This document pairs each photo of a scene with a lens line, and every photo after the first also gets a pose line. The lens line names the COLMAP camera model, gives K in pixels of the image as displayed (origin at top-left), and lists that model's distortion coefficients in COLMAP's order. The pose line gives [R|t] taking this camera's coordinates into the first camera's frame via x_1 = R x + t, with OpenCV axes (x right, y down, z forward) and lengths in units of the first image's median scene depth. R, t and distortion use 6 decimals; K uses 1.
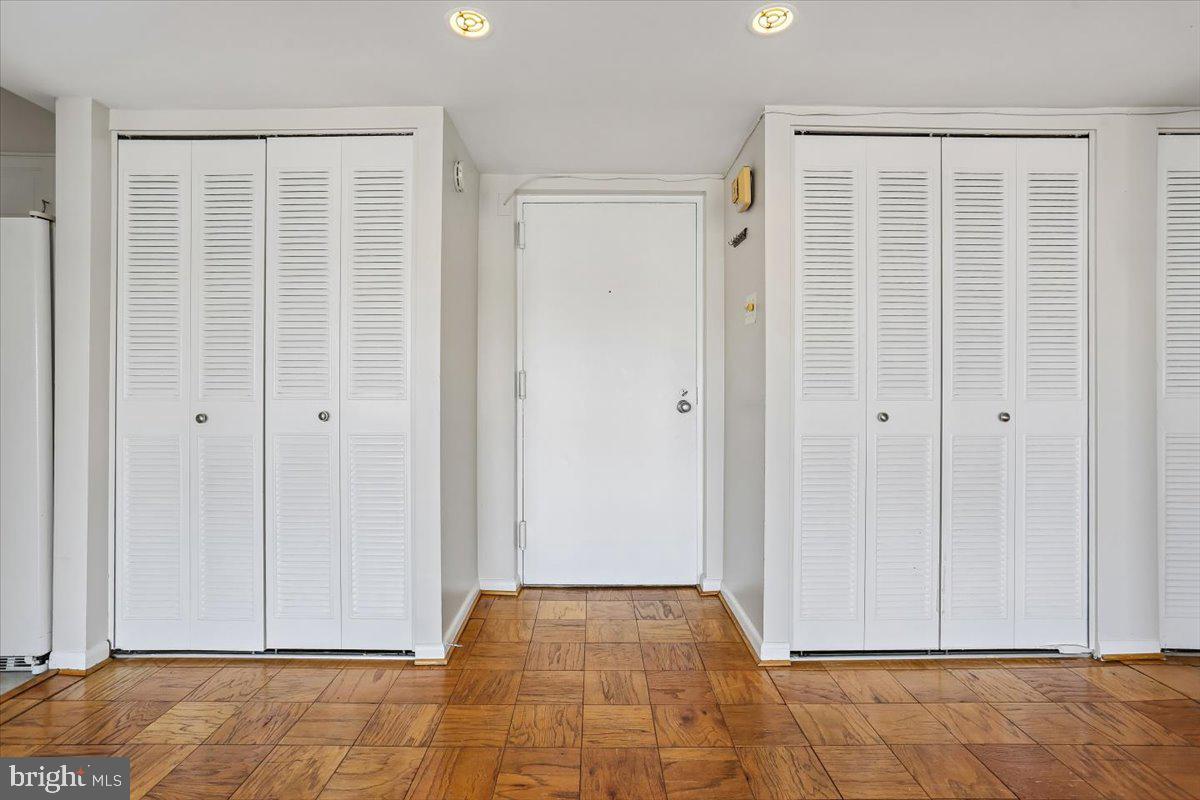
lens RADIAL K [[584.3, 0, 613.6], [0, 584.3, 383.3], [0, 0, 1]] dist [-0.046167, 0.020378]
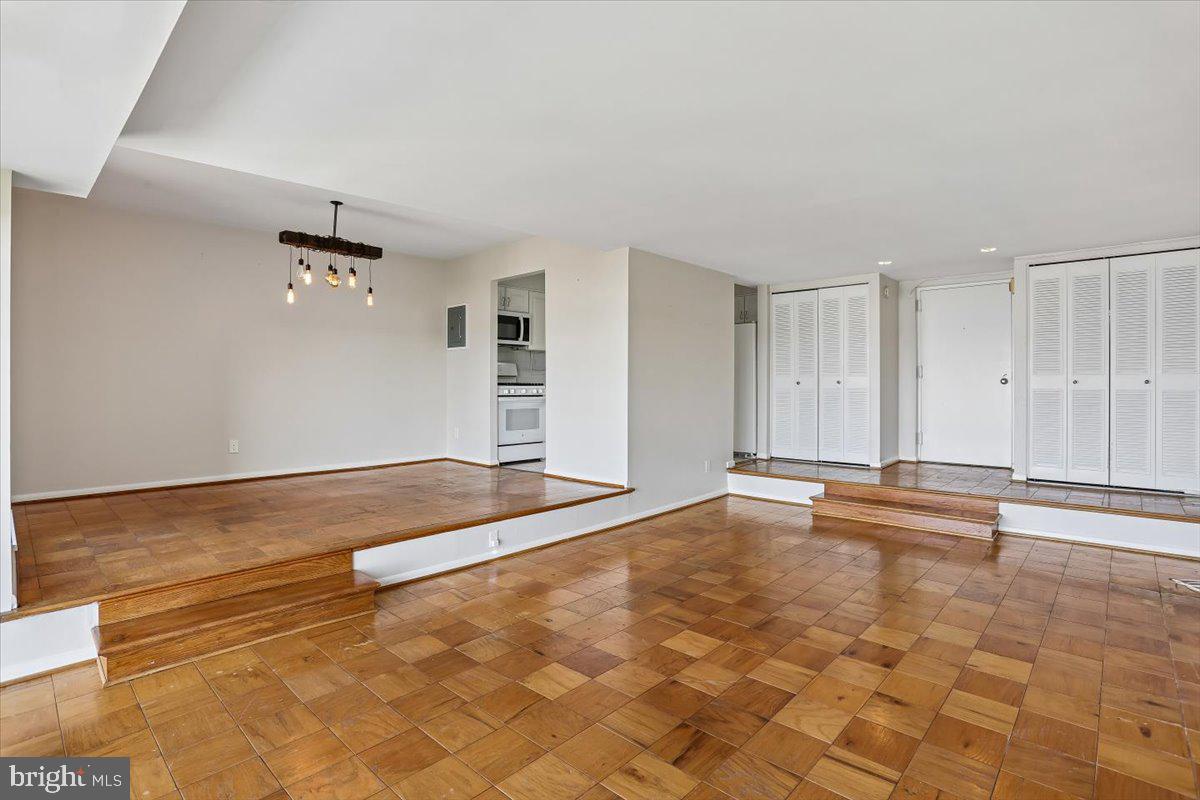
lens RADIAL K [[584.3, 0, 595.1], [0, 584.3, 380.0], [0, 0, 1]] dist [-0.046167, 0.020378]
pose [[0.712904, -0.003788, -0.701252, 0.688277], [0.002998, 0.999993, -0.002354, 0.048710], [0.701255, -0.000424, 0.712910, -1.980364]]
